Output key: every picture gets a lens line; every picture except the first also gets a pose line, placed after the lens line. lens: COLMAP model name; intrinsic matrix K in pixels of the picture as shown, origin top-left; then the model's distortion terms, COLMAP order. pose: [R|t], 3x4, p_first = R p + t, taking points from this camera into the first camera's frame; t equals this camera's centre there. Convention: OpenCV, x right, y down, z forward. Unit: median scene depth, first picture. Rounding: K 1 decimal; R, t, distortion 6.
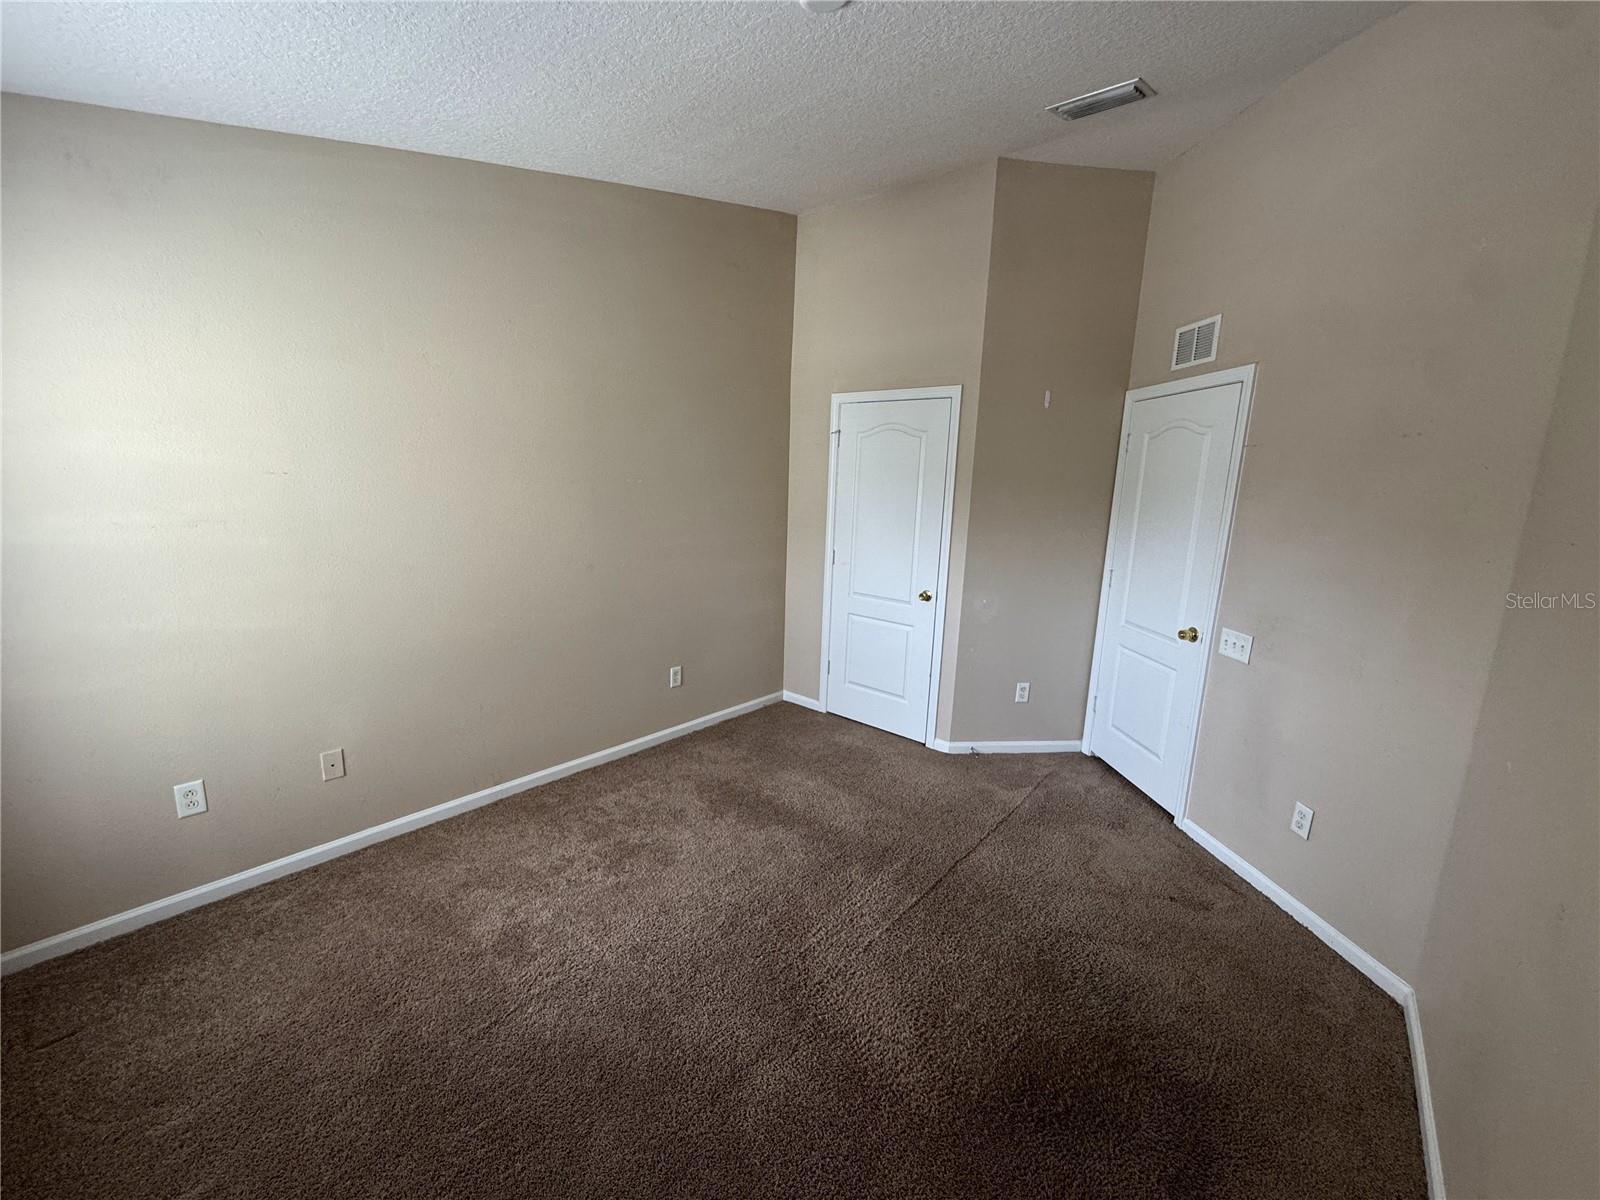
lens RADIAL K [[637.7, 0, 800.0], [0, 637.7, 600.0], [0, 0, 1]] dist [-0.002501, -0.000045]
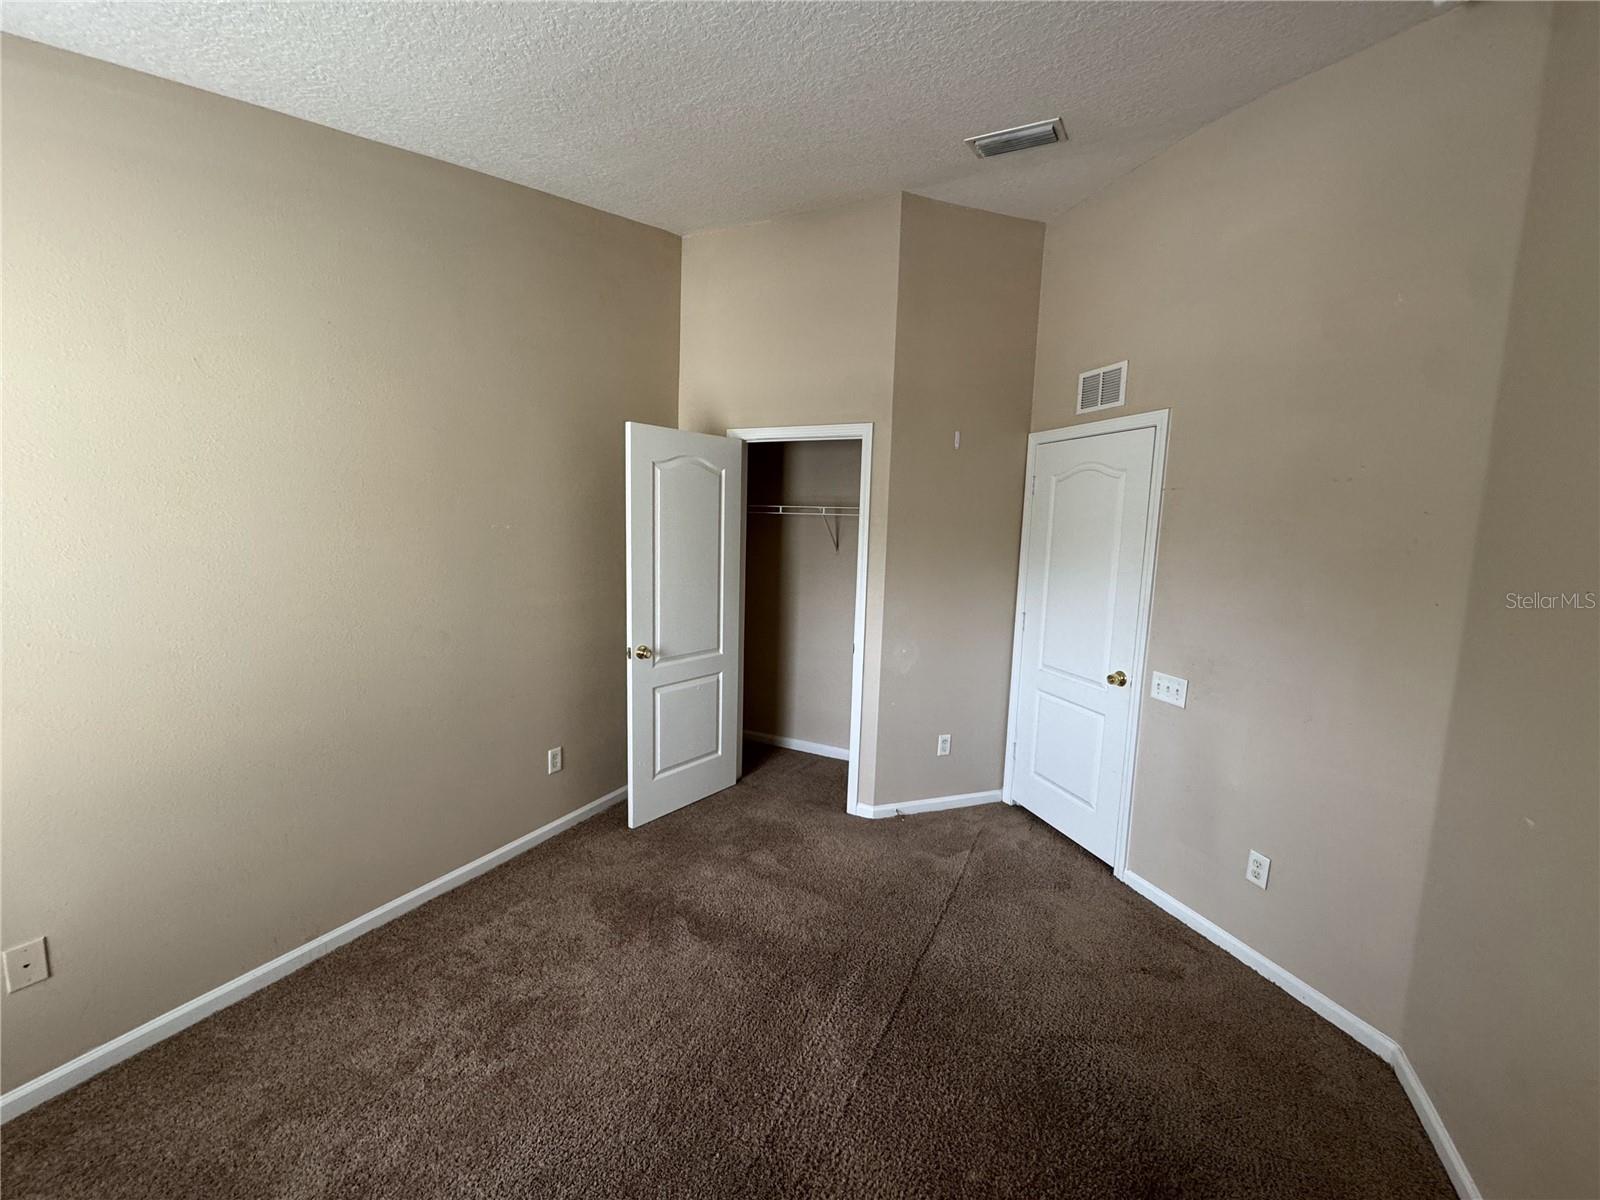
lens RADIAL K [[637.7, 0, 800.0], [0, 637.7, 600.0], [0, 0, 1]] dist [-0.002501, -0.000045]
pose [[0.974807, -0.032644, 0.220648, -0.081891], [0.045676, 0.997484, -0.054219, -0.037515], [-0.218323, 0.062932, 0.973845, 0.150715]]
